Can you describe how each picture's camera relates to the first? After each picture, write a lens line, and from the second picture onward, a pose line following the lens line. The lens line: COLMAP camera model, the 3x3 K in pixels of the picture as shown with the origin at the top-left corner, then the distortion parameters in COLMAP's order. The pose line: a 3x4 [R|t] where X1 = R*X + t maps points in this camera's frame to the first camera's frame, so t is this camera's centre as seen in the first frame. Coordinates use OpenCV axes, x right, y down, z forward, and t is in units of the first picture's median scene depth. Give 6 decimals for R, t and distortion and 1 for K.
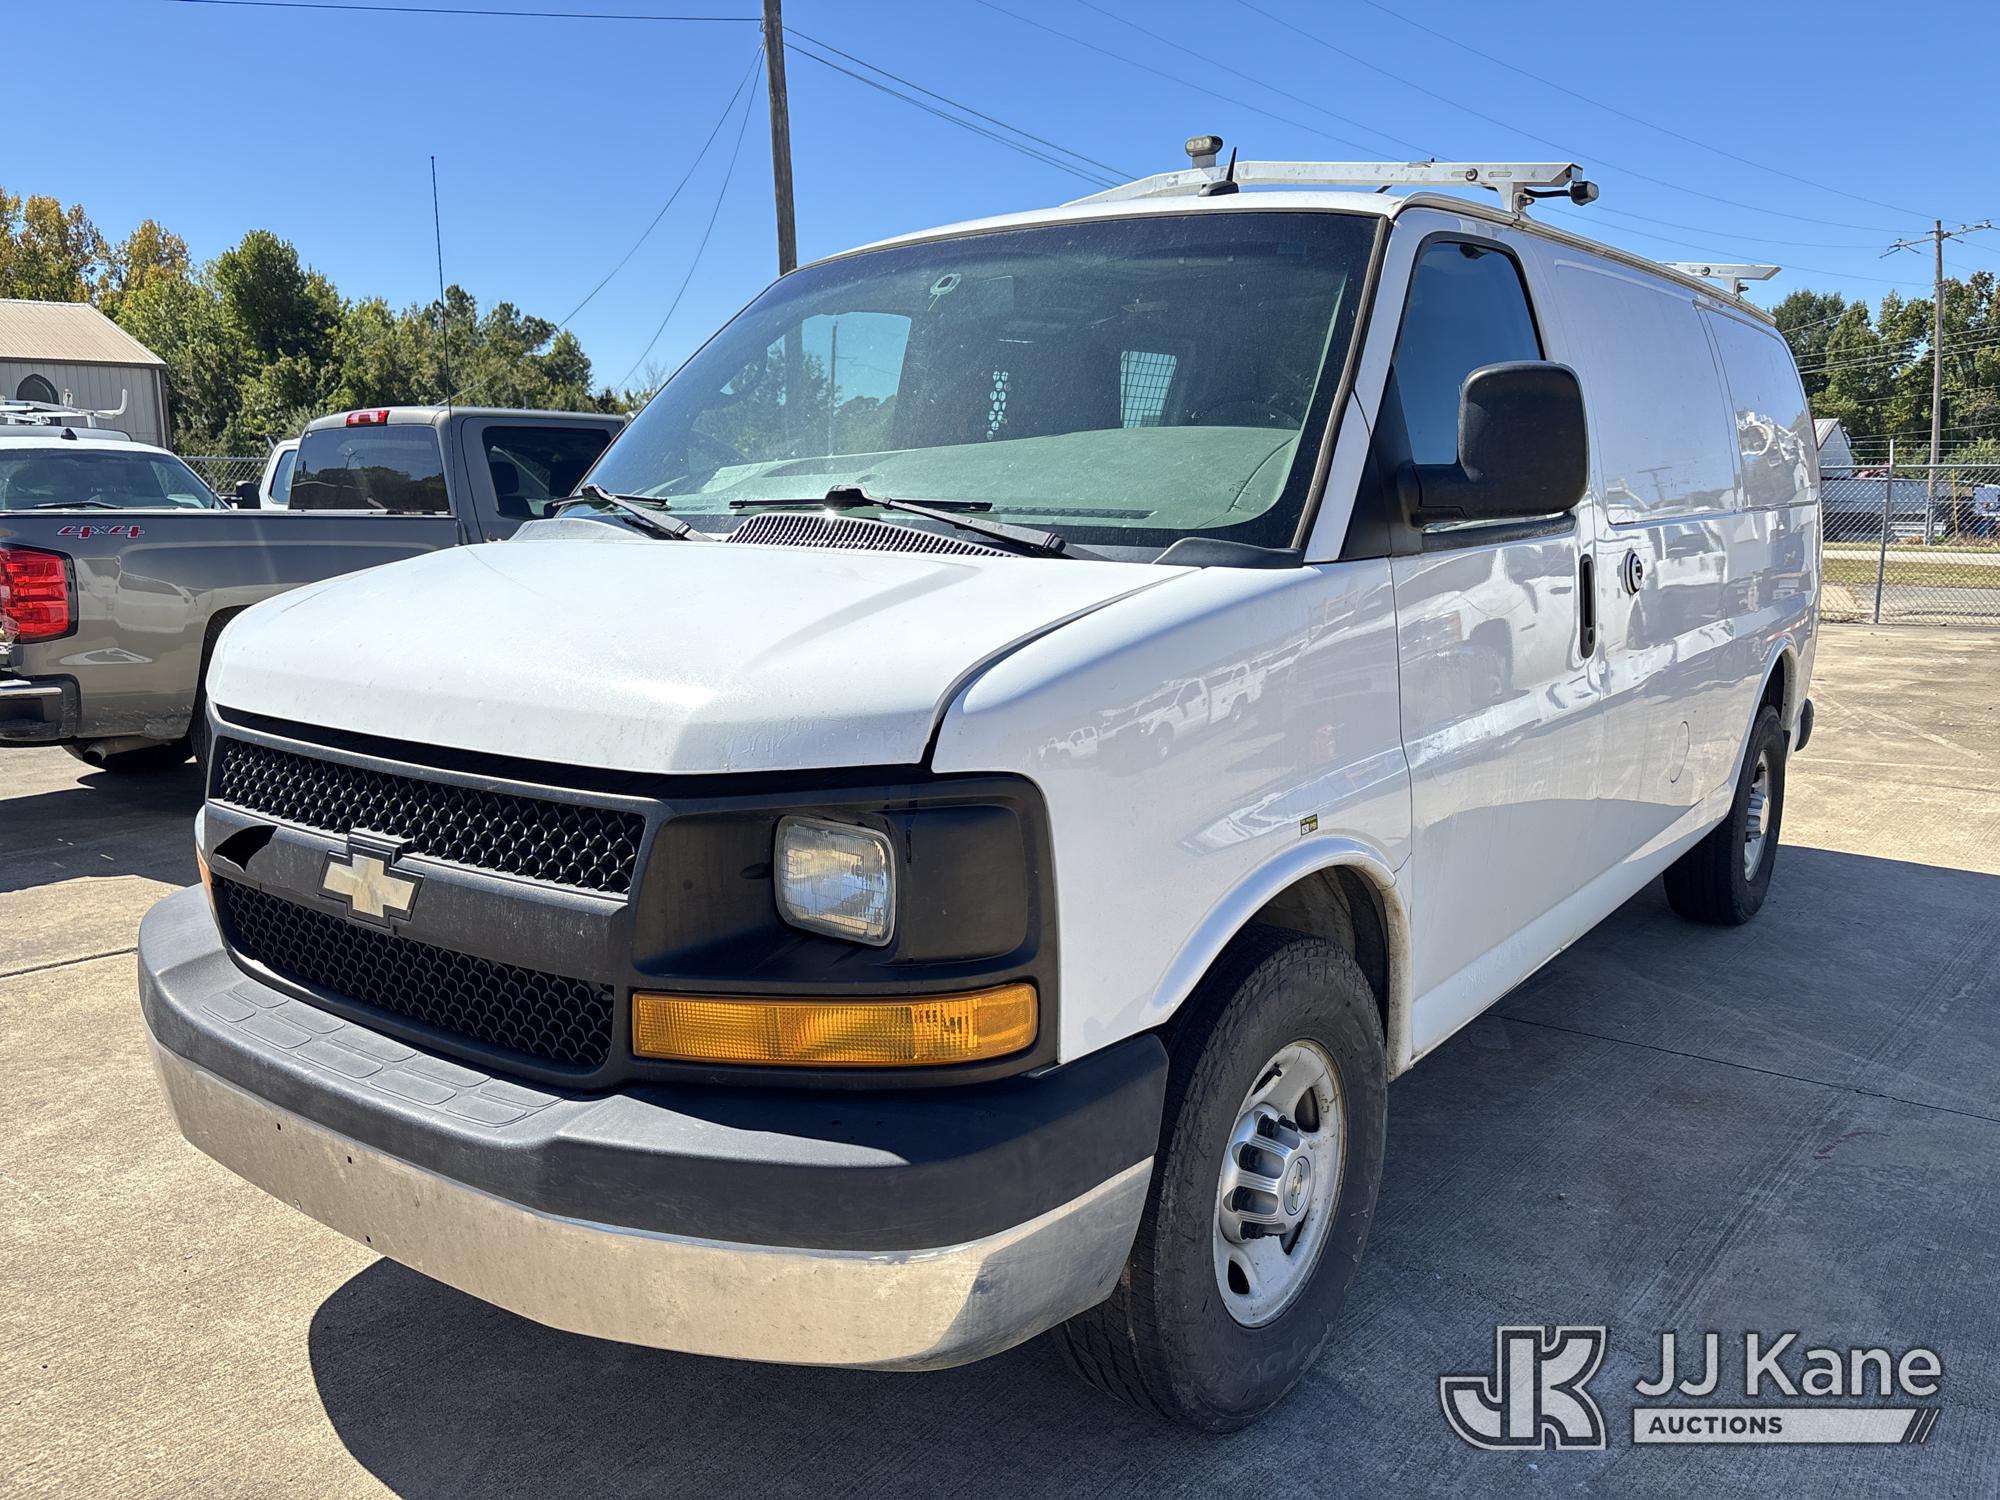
lens RADIAL K [[1716.5, 0, 1030.2], [0, 1716.5, 747.7], [0, 0, 1]] dist [0.020665, -0.026448]
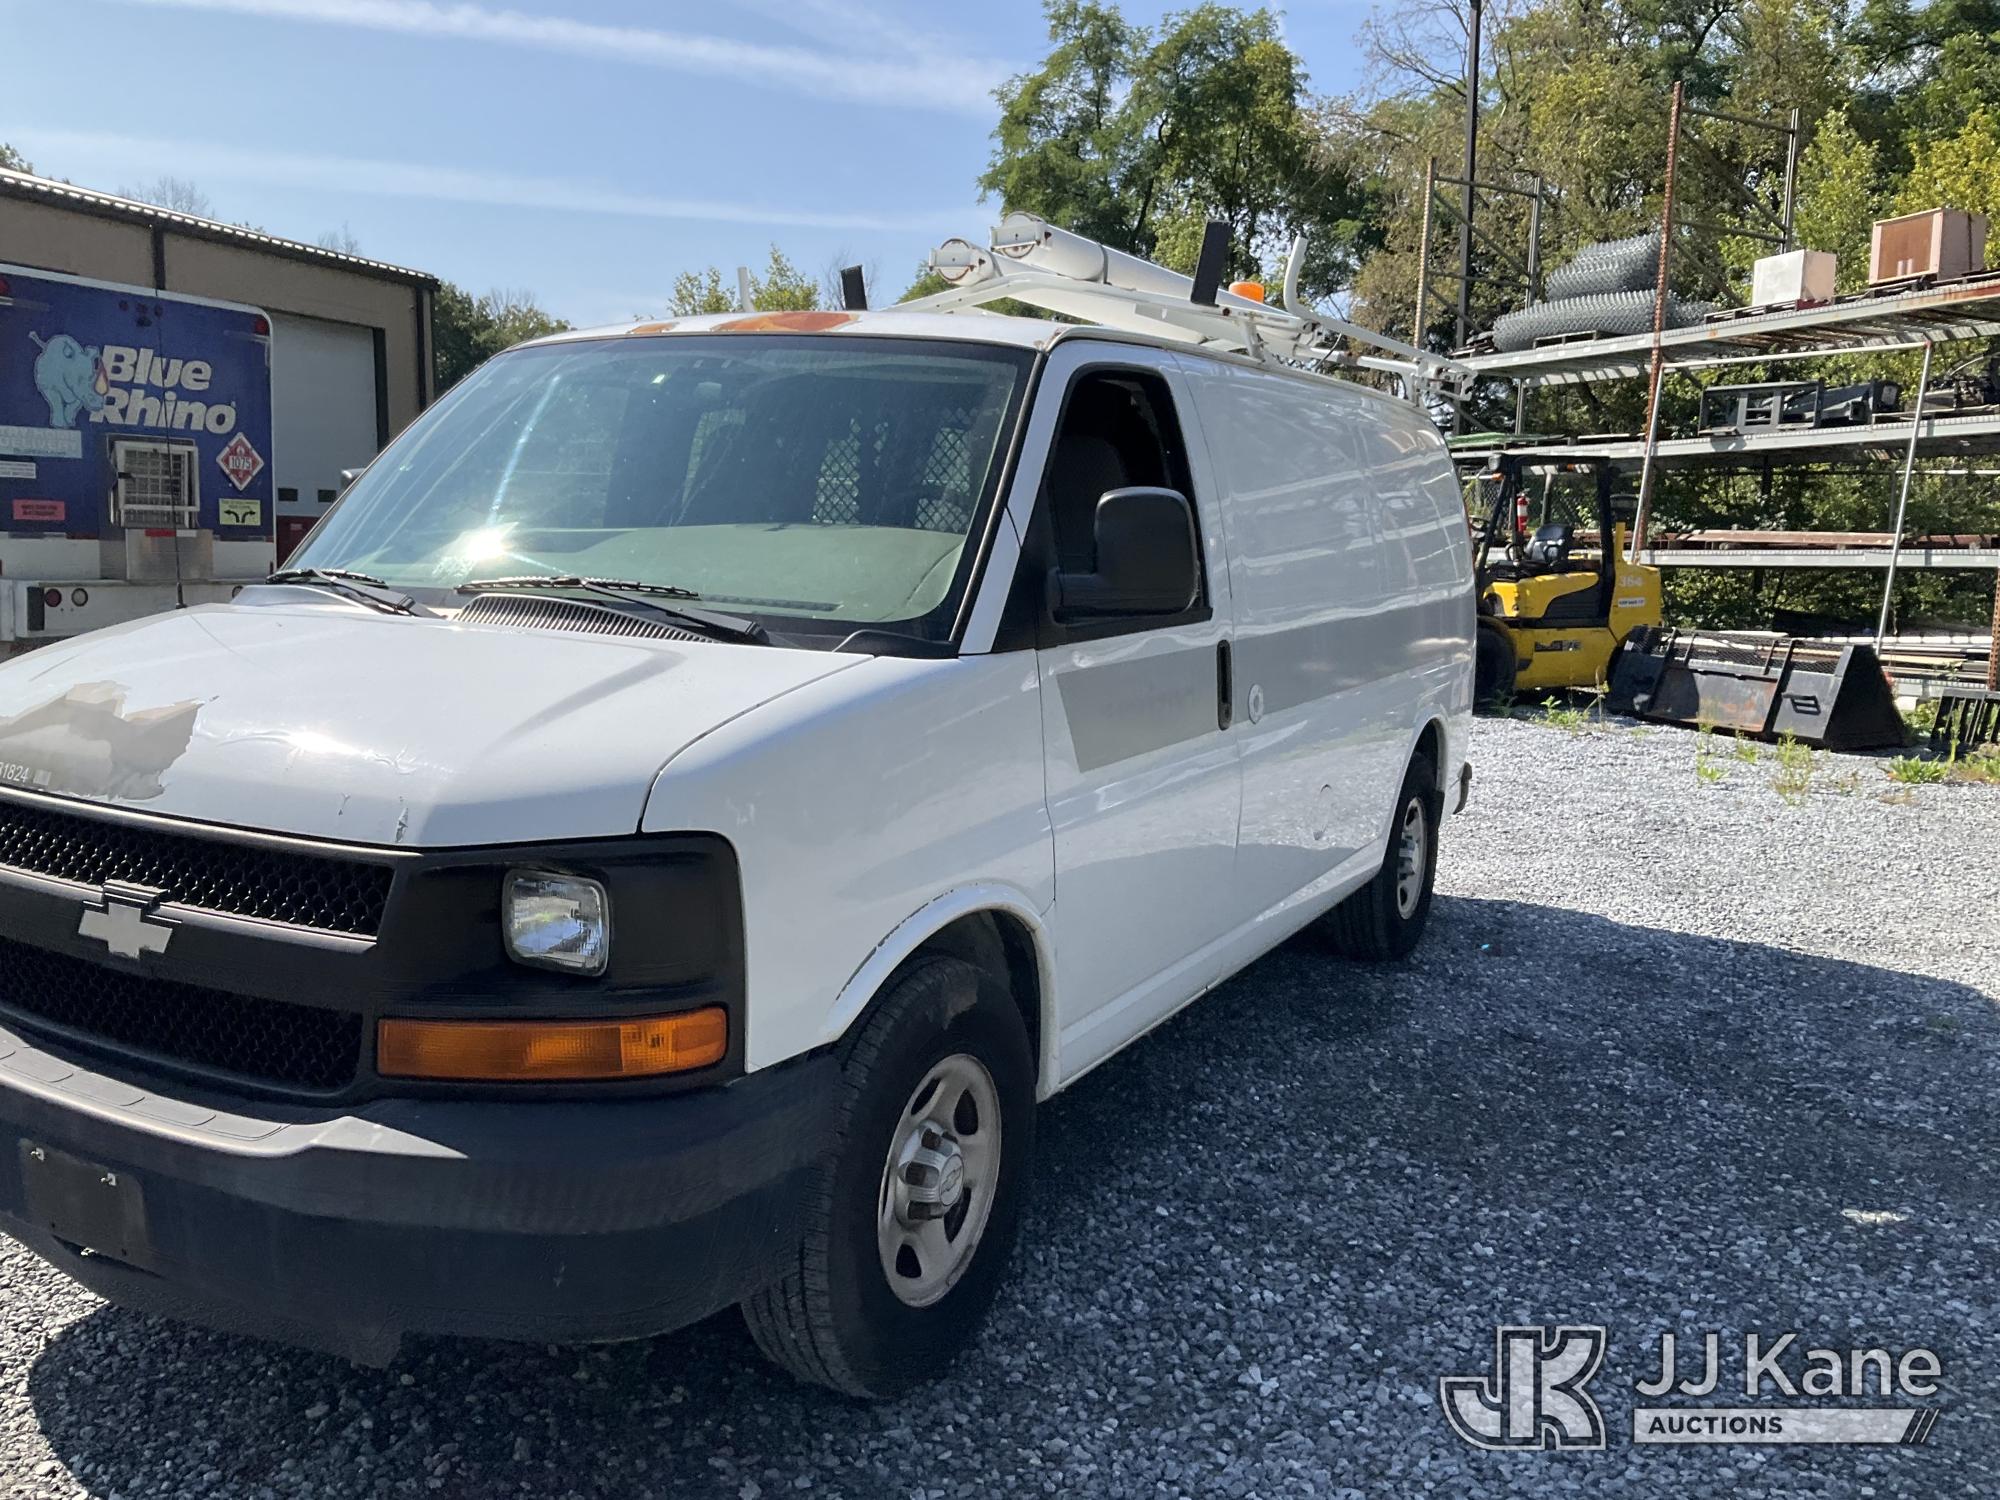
lens RADIAL K [[1716.5, 0, 993.8], [0, 1716.5, 760.3], [0, 0, 1]] dist [0.020665, -0.026448]
pose [[0.989144, 0.007000, 0.146782, 0.009115], [-0.004358, 0.999823, -0.018315, -0.013099], [-0.146884, 0.017476, 0.988999, -0.194549]]
